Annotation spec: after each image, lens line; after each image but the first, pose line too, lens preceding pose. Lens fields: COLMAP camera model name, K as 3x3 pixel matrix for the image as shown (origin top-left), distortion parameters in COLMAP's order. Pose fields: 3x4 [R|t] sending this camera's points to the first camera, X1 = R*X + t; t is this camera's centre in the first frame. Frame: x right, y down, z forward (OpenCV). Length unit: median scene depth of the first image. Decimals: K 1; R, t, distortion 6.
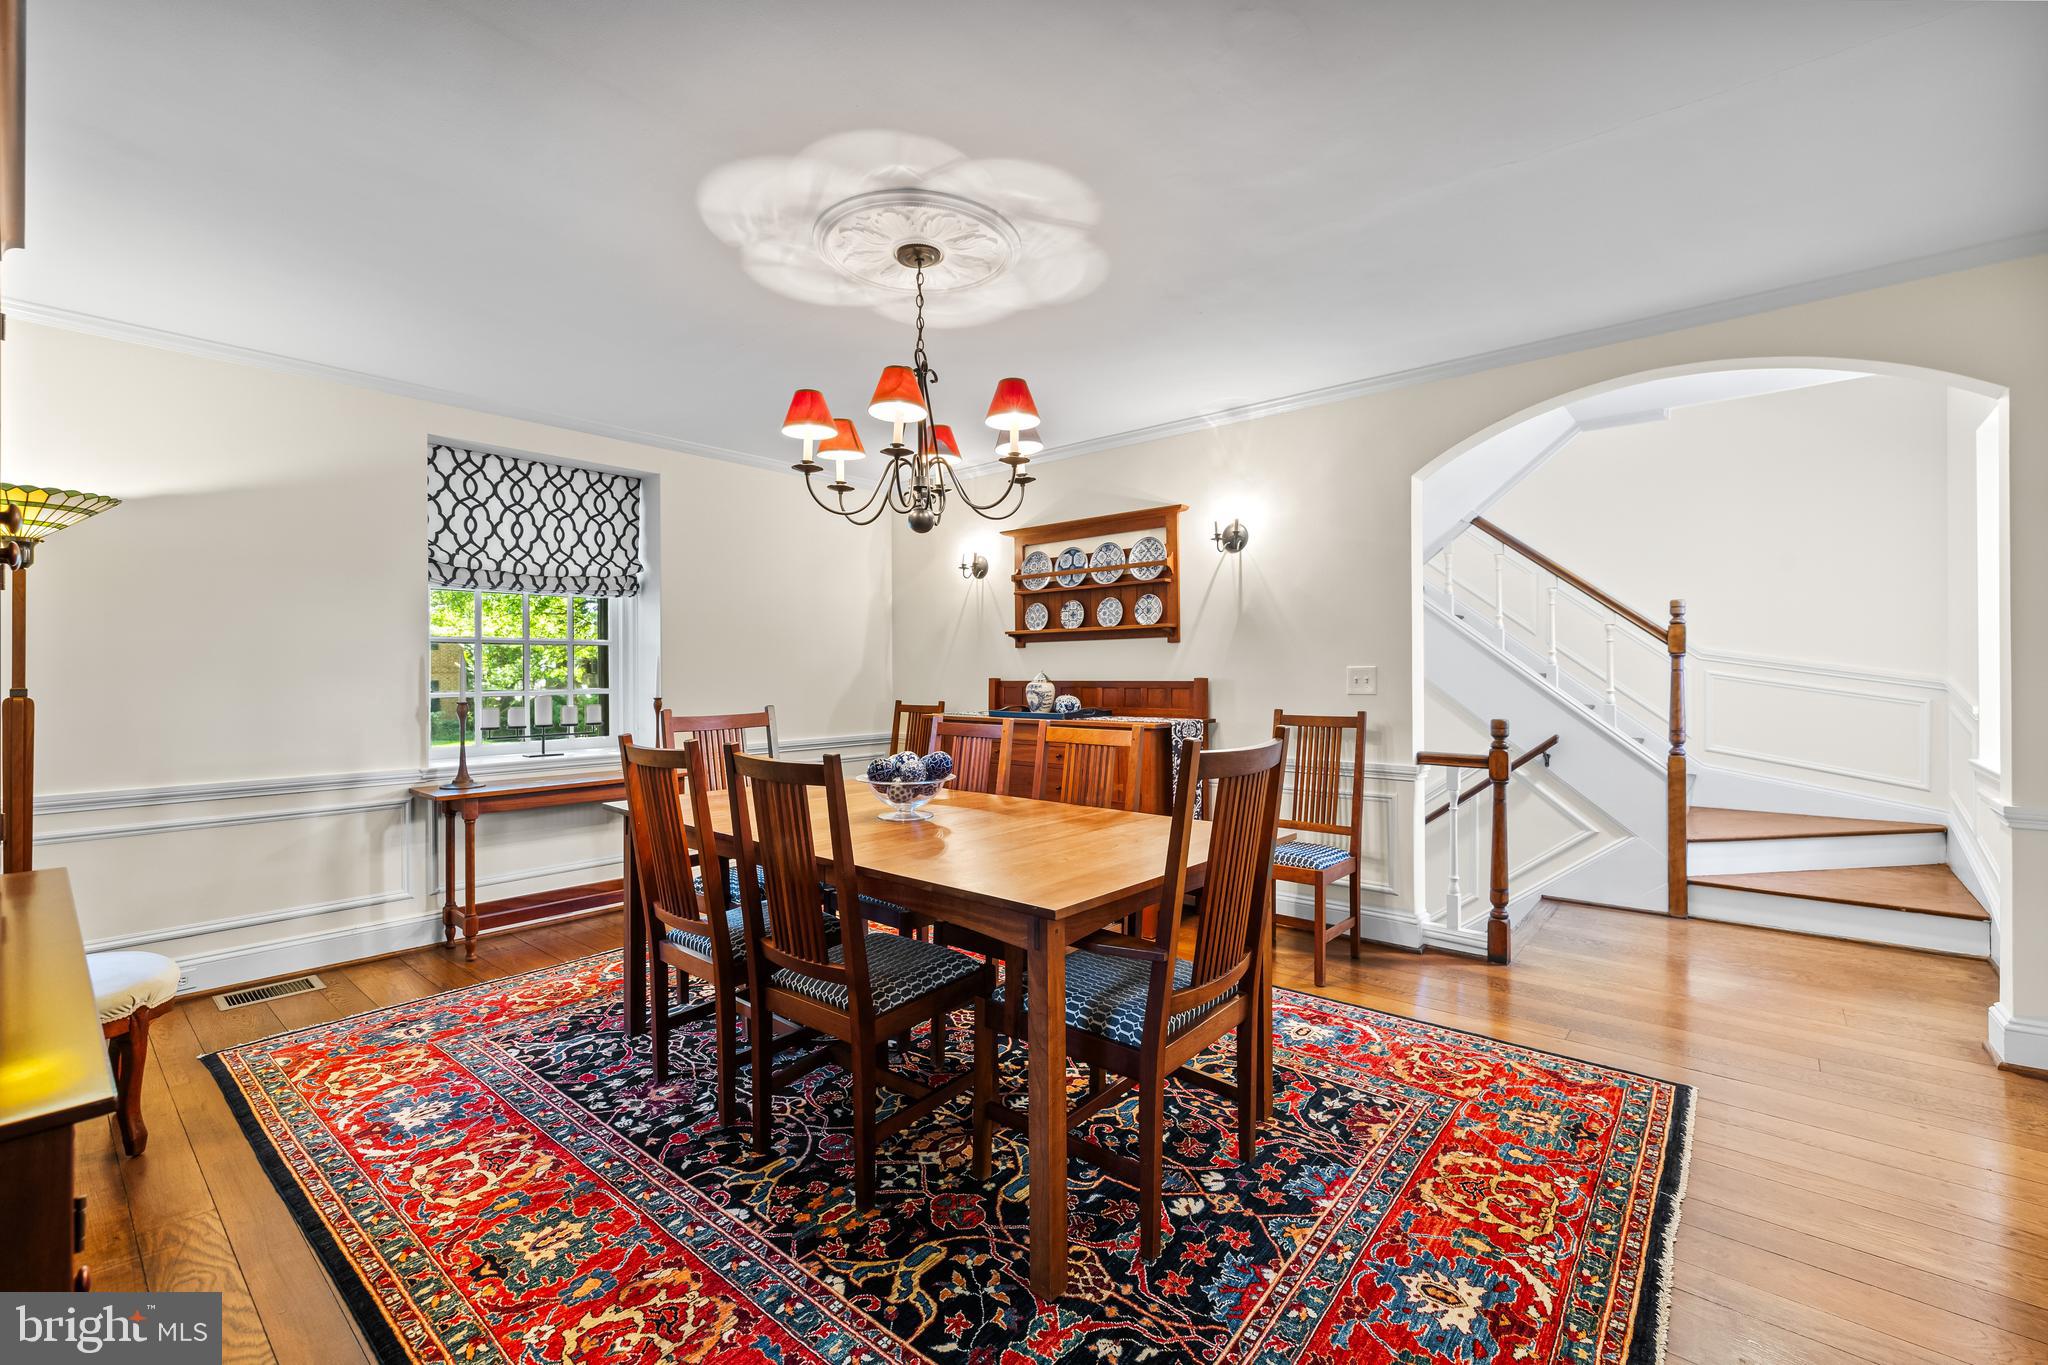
lens RADIAL K [[864.4, 0, 1030.3], [0, 864.4, 675.9], [0, 0, 1]] dist [-0.001873, 0.001140]
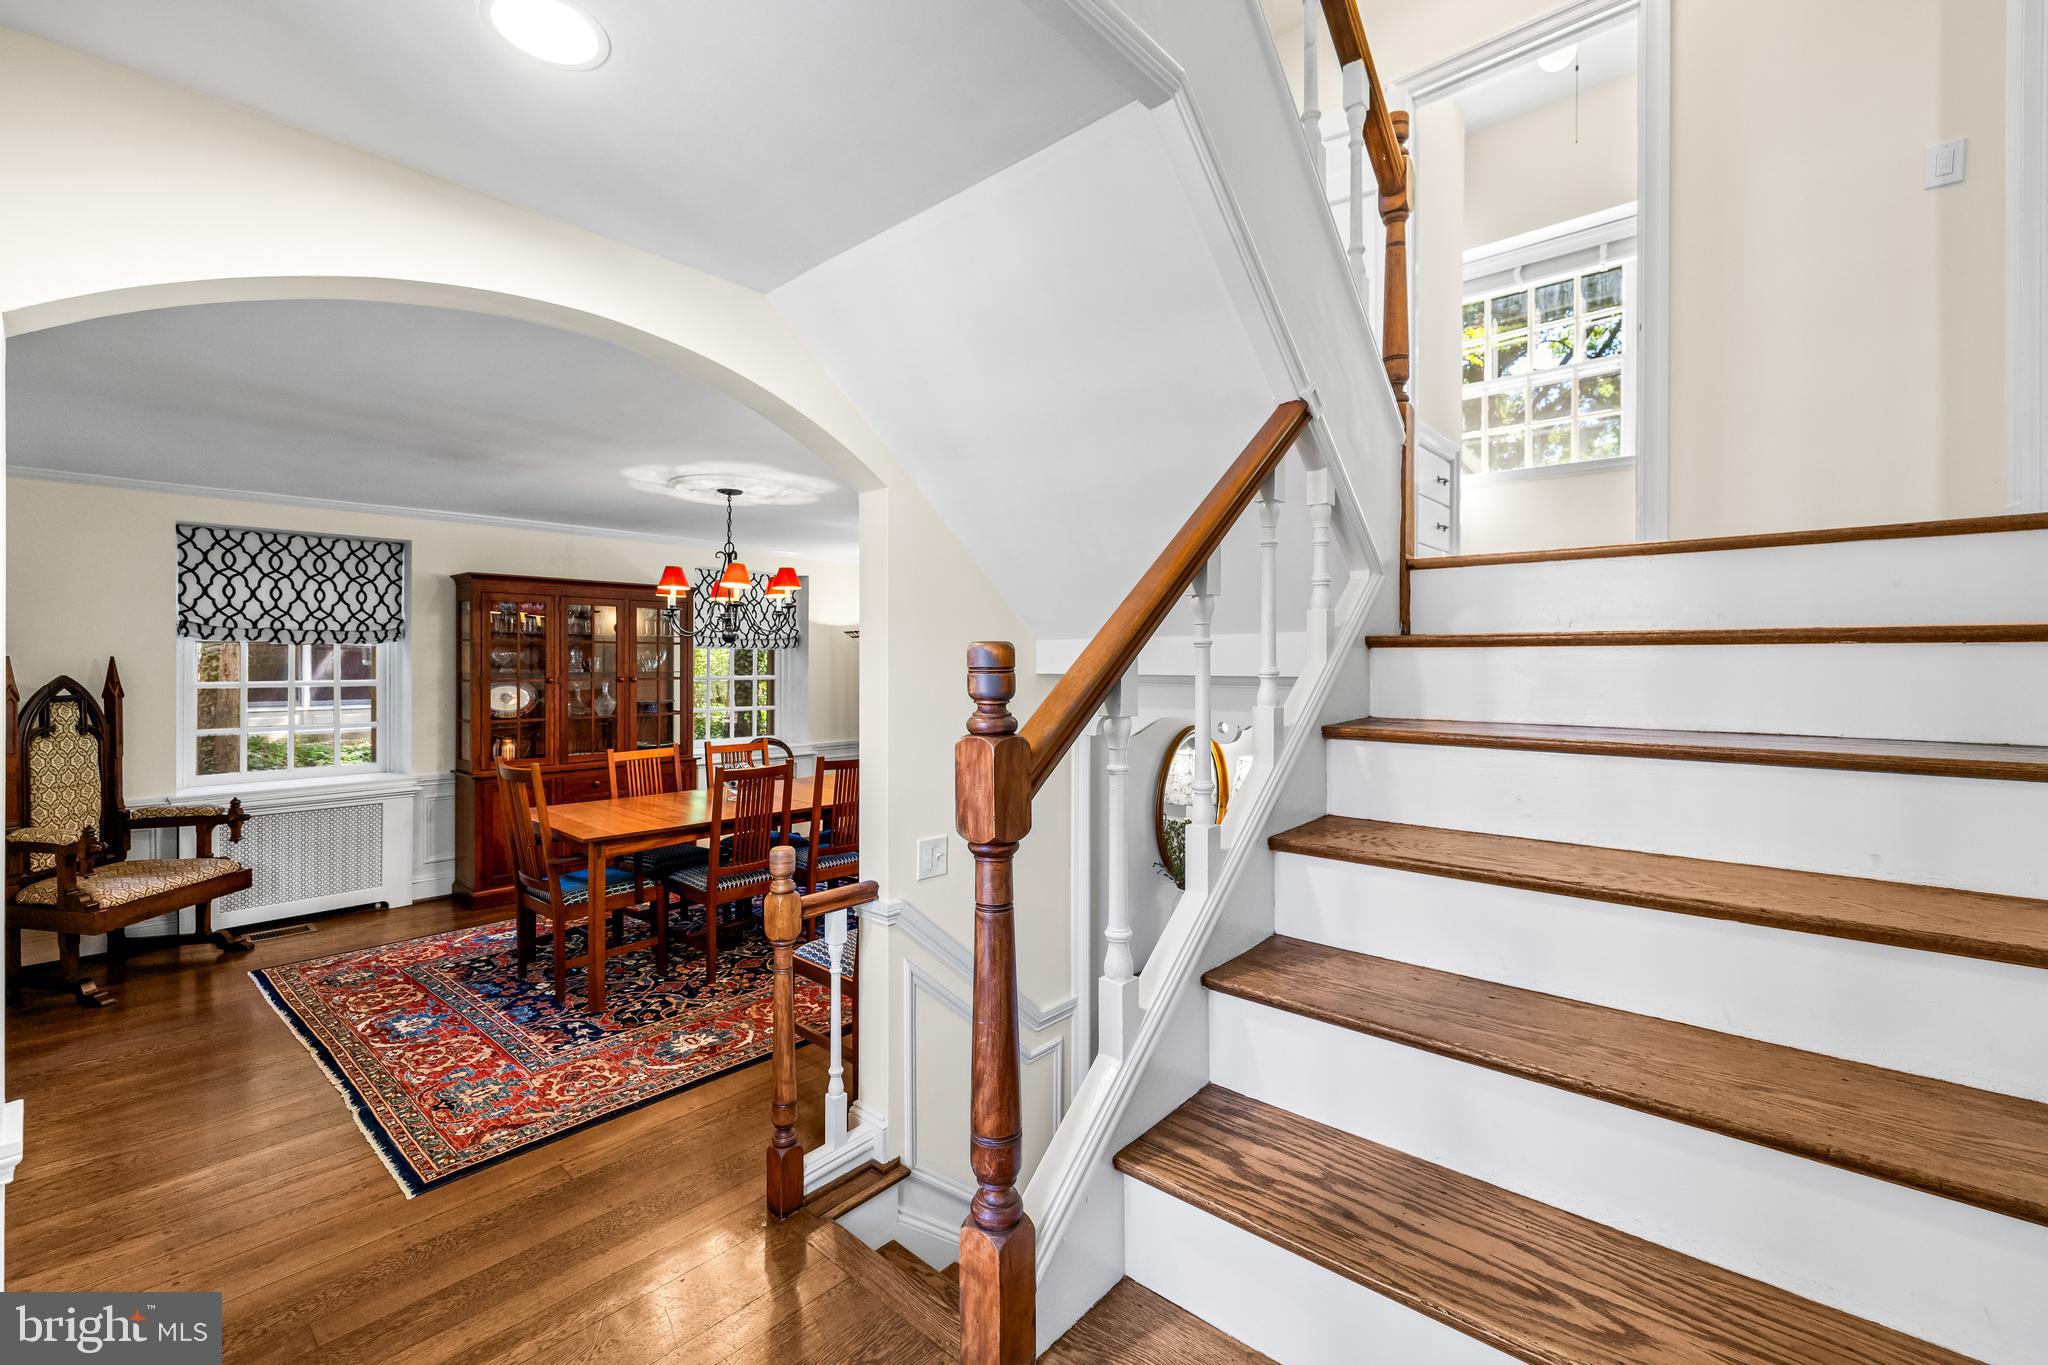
lens RADIAL K [[864.4, 0, 1024.9], [0, 864.4, 682.5], [0, 0, 1]] dist [-0.001873, 0.001140]
pose [[-0.027825, 0.028793, -0.999198, 1.505654], [-0.006350, 0.999560, 0.028980, -0.124541], [0.999593, 0.007151, -0.027630, 1.510749]]
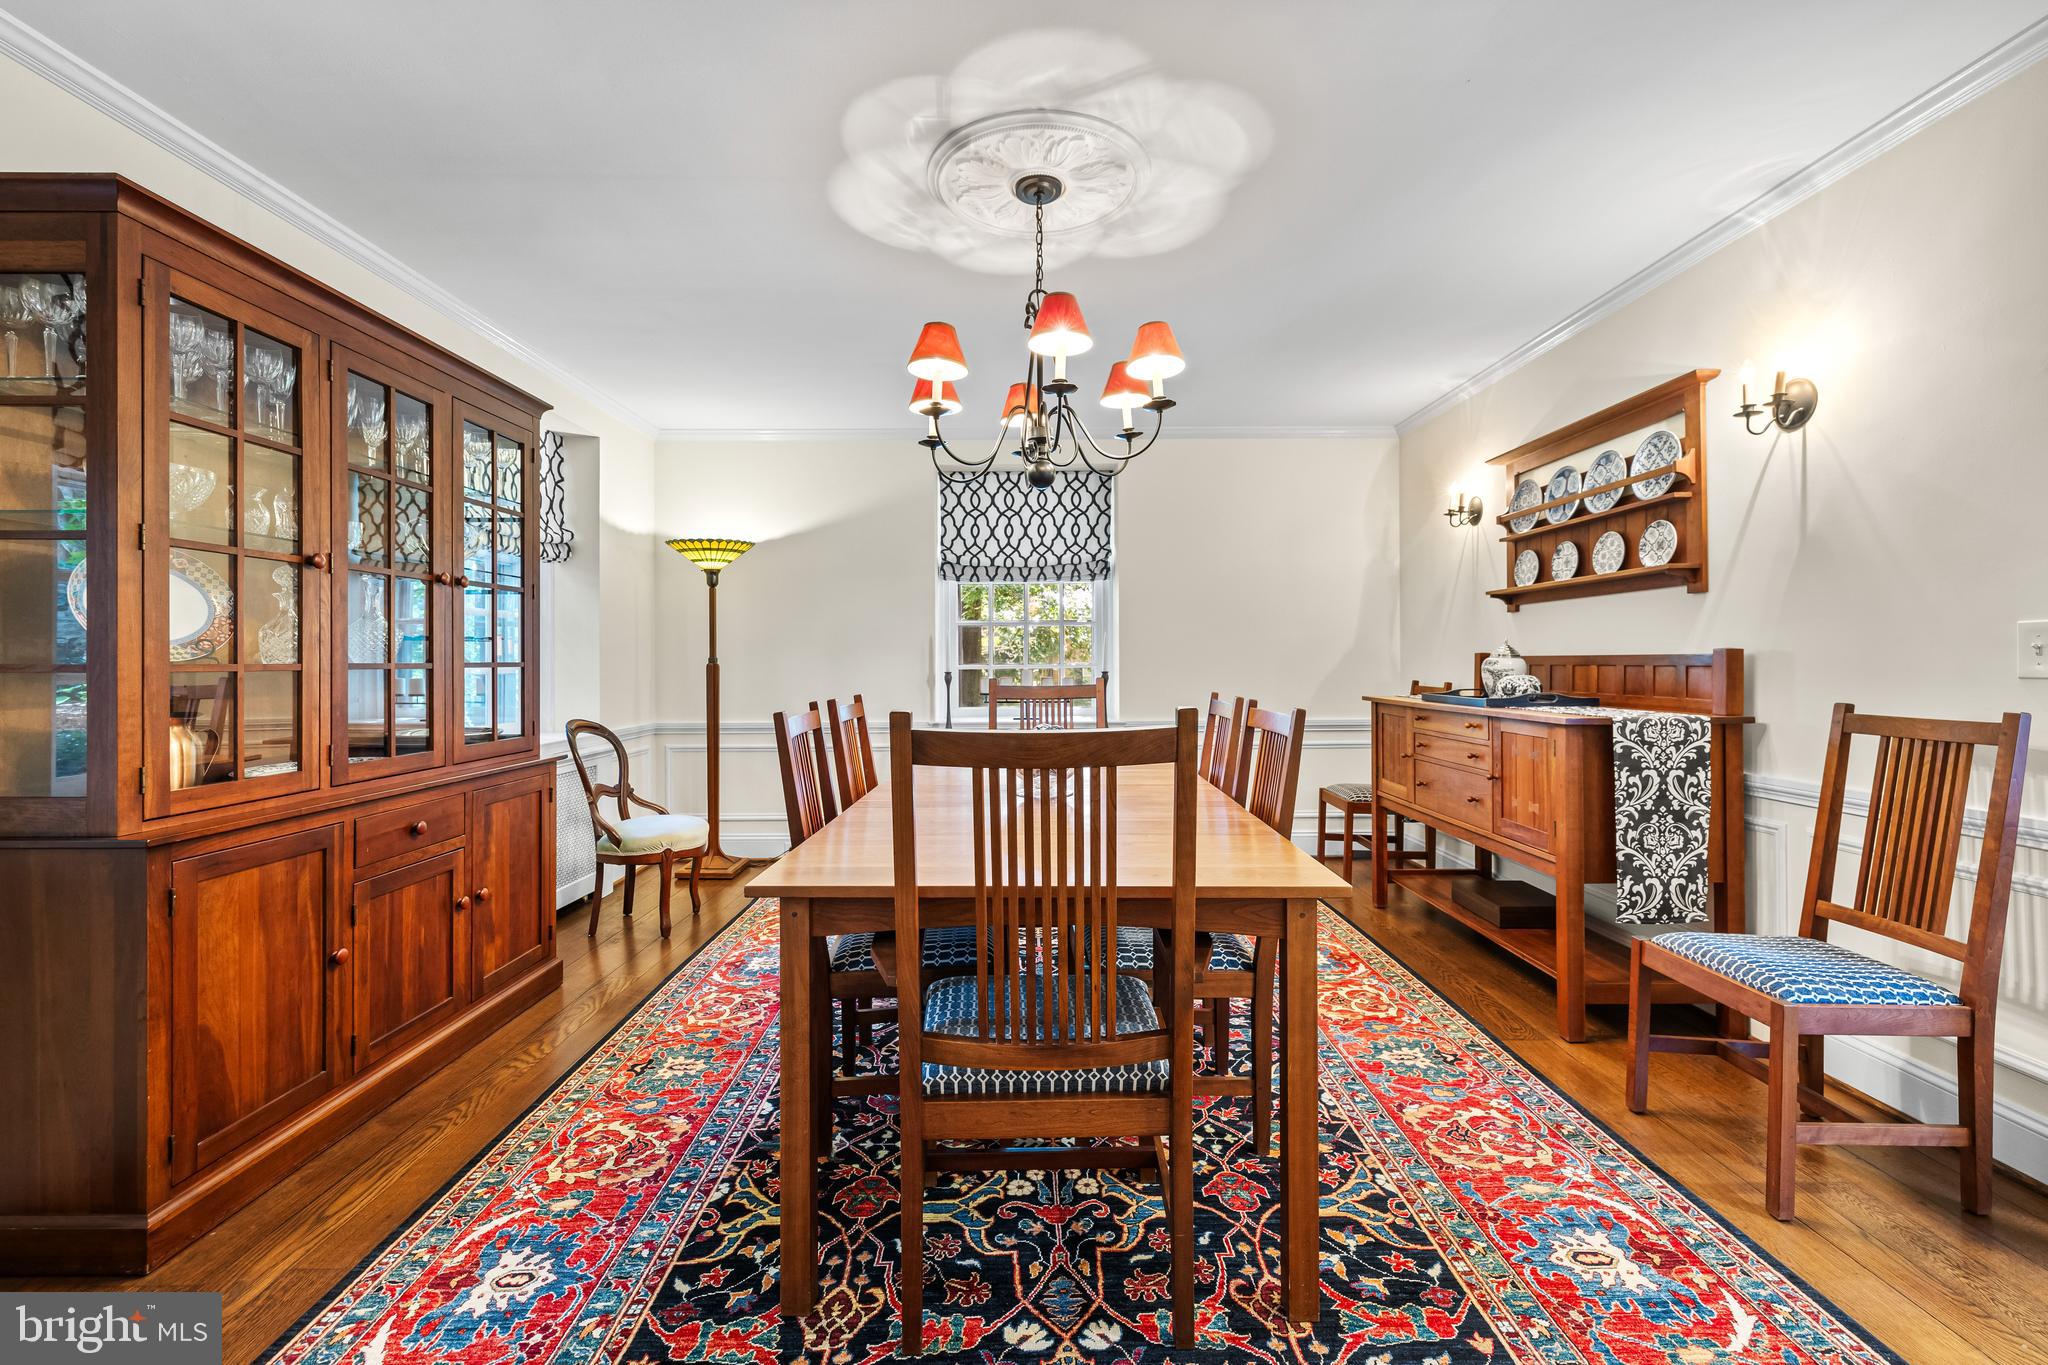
lens RADIAL K [[864.4, 0, 1023.4], [0, 864.4, 661.7], [0, 0, 1]] dist [-0.001873, 0.001140]
pose [[0.648312, 0.003118, -0.761368, 0.512202], [-0.001285, 0.999995, 0.003000, 0.016185], [0.761374, -0.000966, 0.648313, 0.347970]]
